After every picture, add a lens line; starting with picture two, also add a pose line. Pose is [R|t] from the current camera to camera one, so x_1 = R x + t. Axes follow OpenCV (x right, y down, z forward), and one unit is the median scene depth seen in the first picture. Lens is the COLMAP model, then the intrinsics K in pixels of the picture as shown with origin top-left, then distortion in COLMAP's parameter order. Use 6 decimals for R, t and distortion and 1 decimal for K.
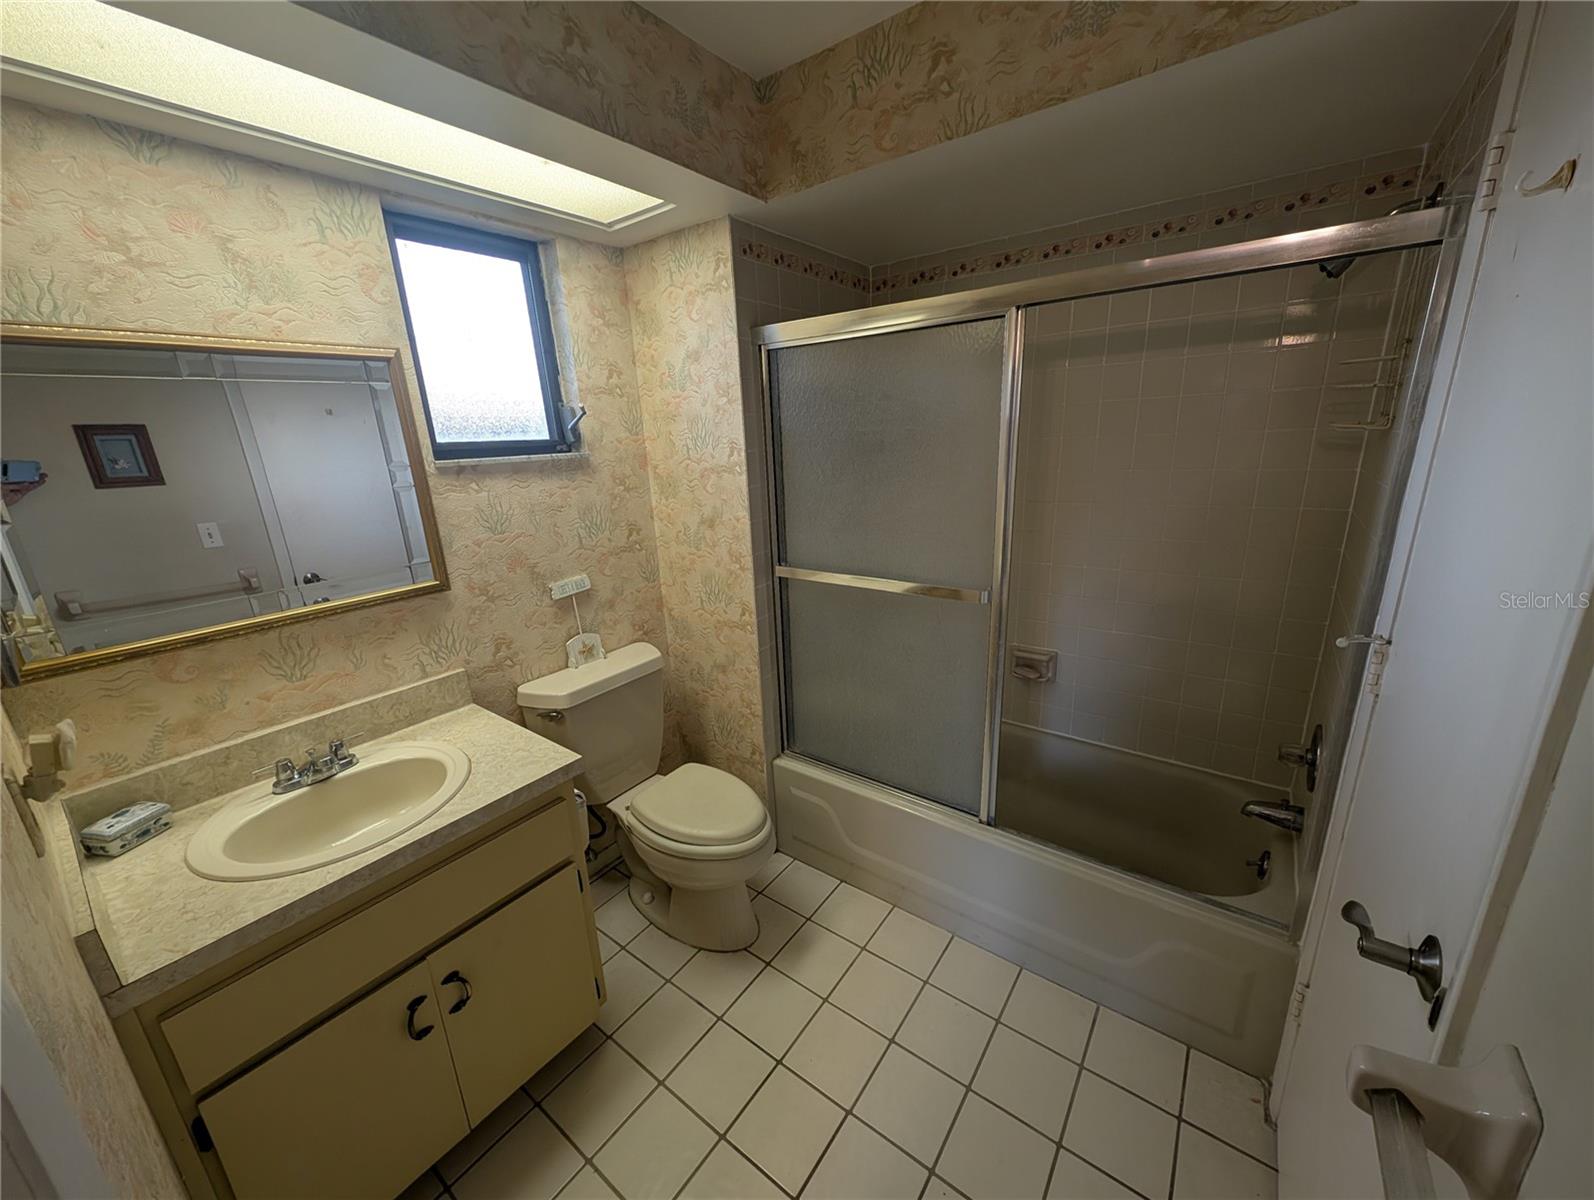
lens RADIAL K [[599.4, 0, 798.8], [0, 599.4, 600.4], [0, 0, 1]] dist [0.001771, 0.000058]
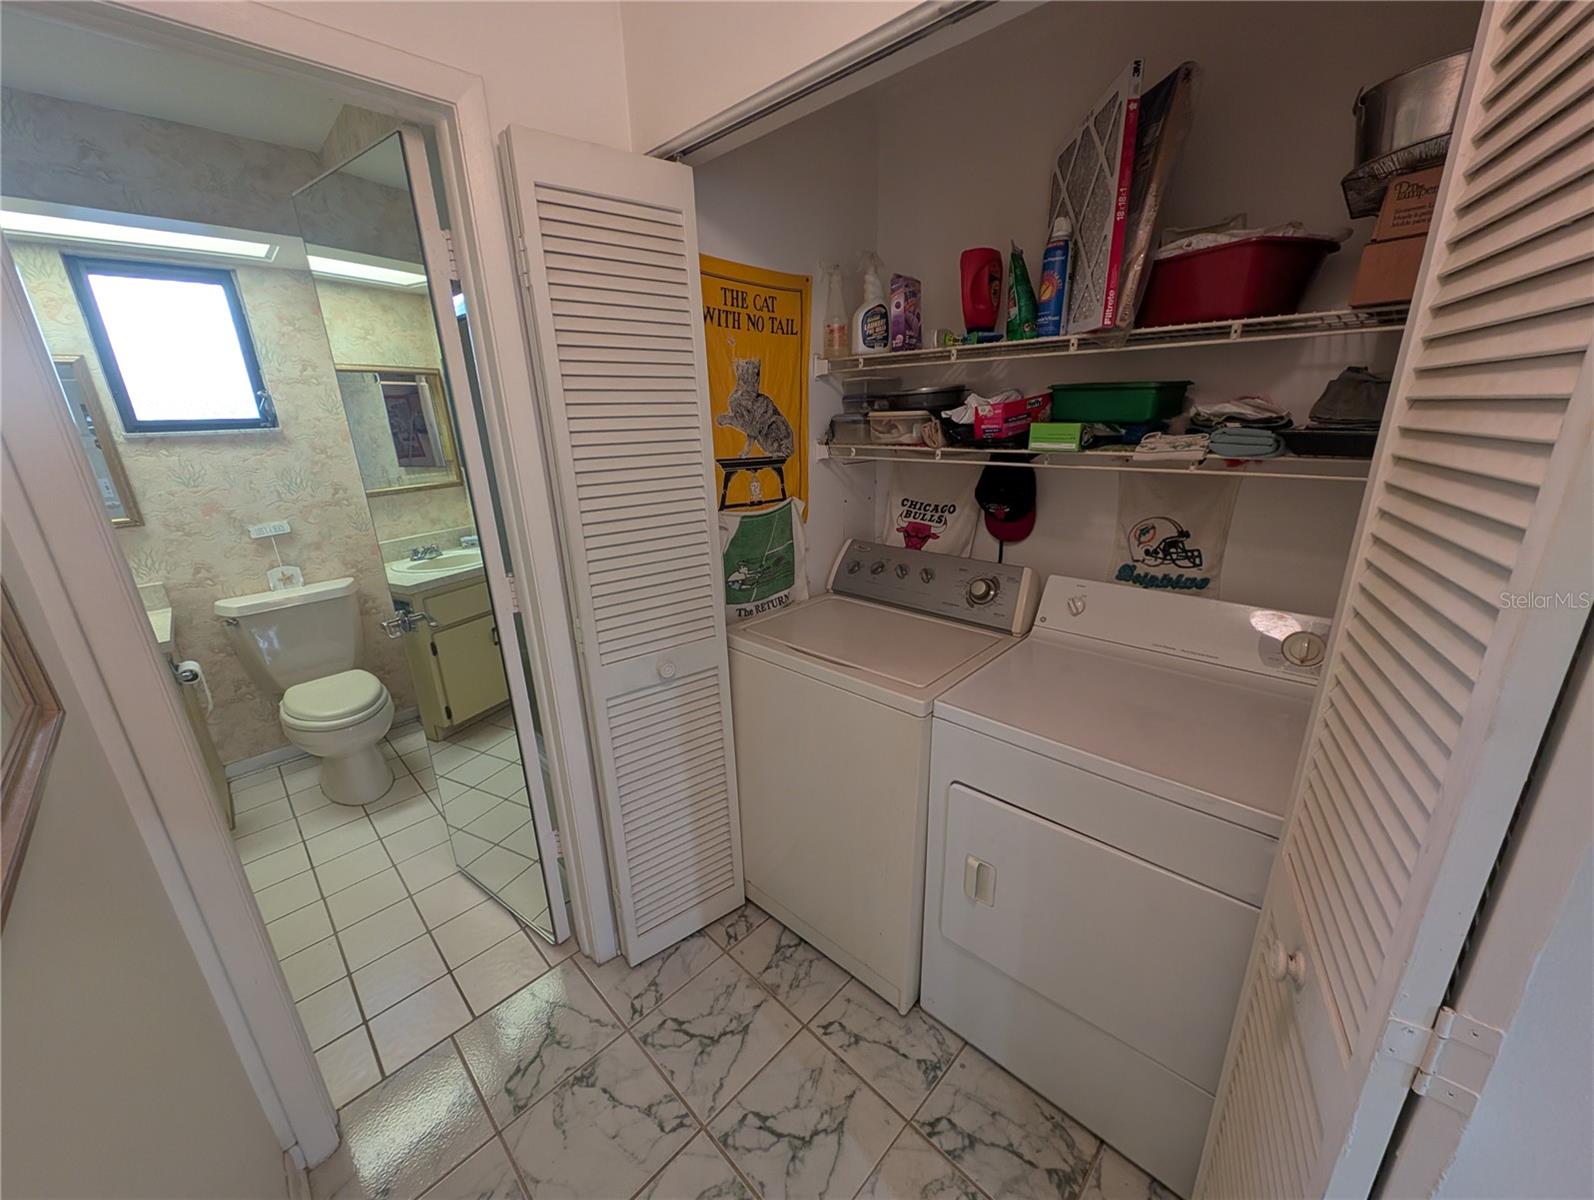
lens RADIAL K [[616.1, 0, 809.3], [0, 616.1, 595.1], [0, 0, 1]] dist [0.010568, 0.000438]
pose [[0.988828, 0.044395, -0.142294, 1.038336], [-0.040788, 0.998771, 0.028173, 0.035642], [0.143370, -0.022054, 0.989423, -0.203617]]
